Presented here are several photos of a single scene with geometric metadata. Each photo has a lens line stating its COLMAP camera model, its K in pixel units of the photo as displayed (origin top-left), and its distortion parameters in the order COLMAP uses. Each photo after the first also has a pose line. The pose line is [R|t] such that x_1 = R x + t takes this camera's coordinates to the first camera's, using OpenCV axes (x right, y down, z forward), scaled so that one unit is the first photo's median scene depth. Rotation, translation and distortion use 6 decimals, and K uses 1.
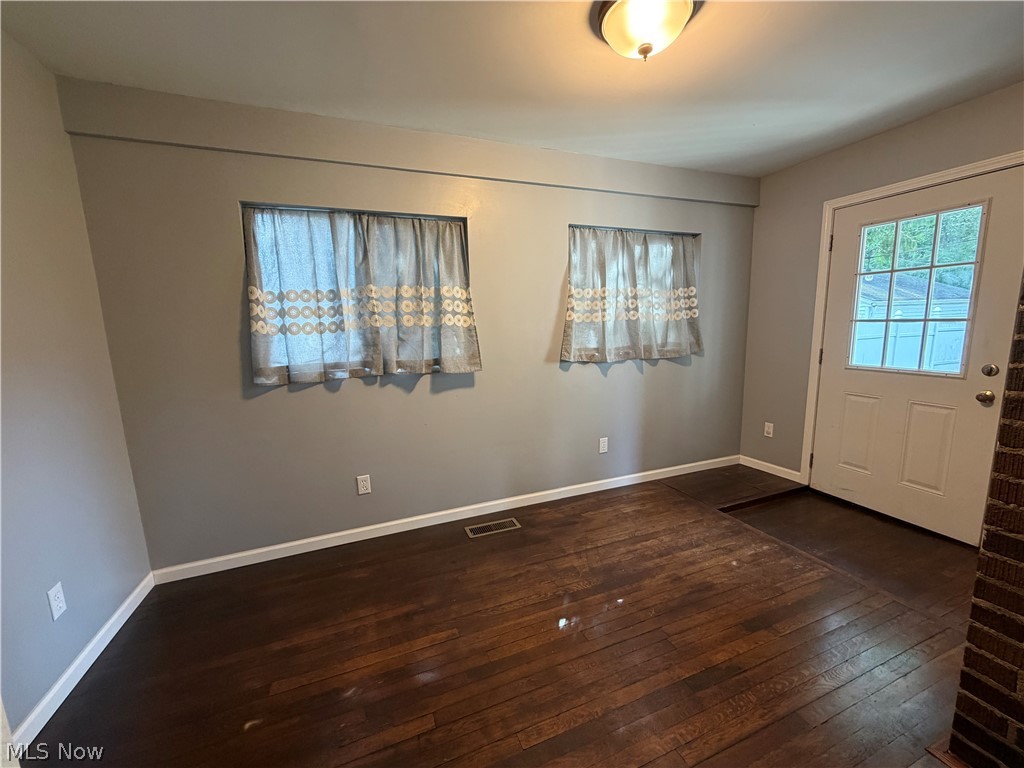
lens RADIAL K [[404.7, 0, 509.3], [0, 404.7, 380.9], [0, 0, 1]] dist [-0.002145, -0.000009]
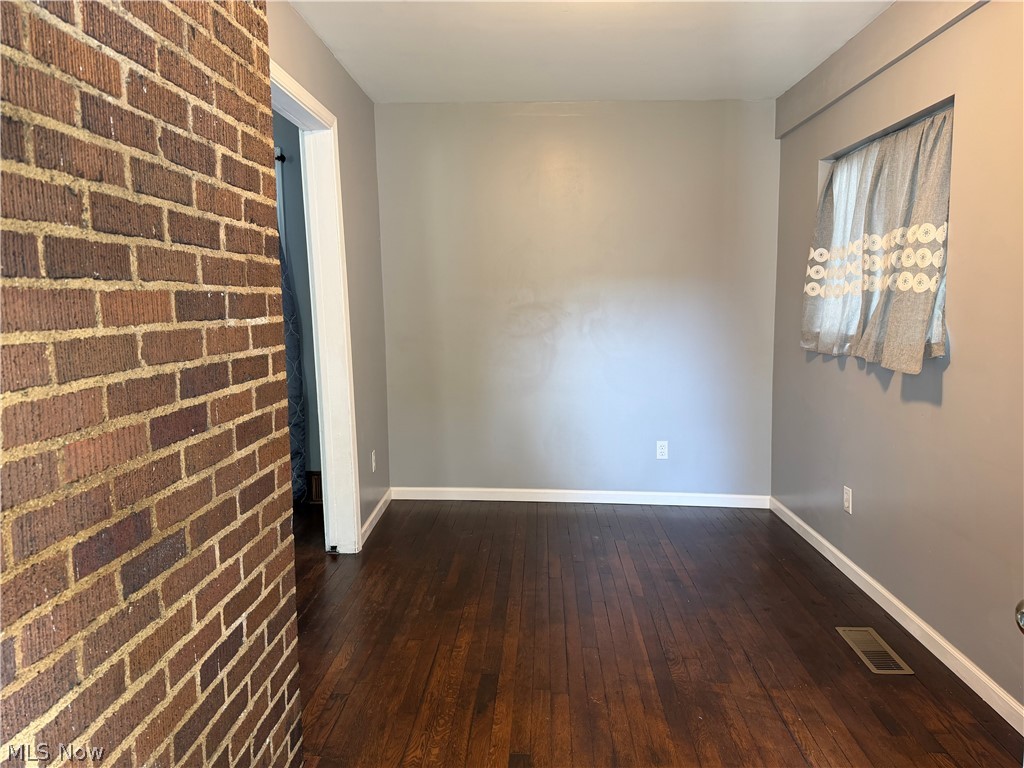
lens RADIAL K [[714.0, 0, 512.5], [0, 714.0, 385.4], [0, 0, 1]] dist [0.002901, 0.000589]
pose [[-0.407703, 0.137858, -0.902648, 1.225949], [-0.112691, 0.973384, 0.199561, -0.167506], [0.906134, 0.183081, -0.381316, 1.034729]]
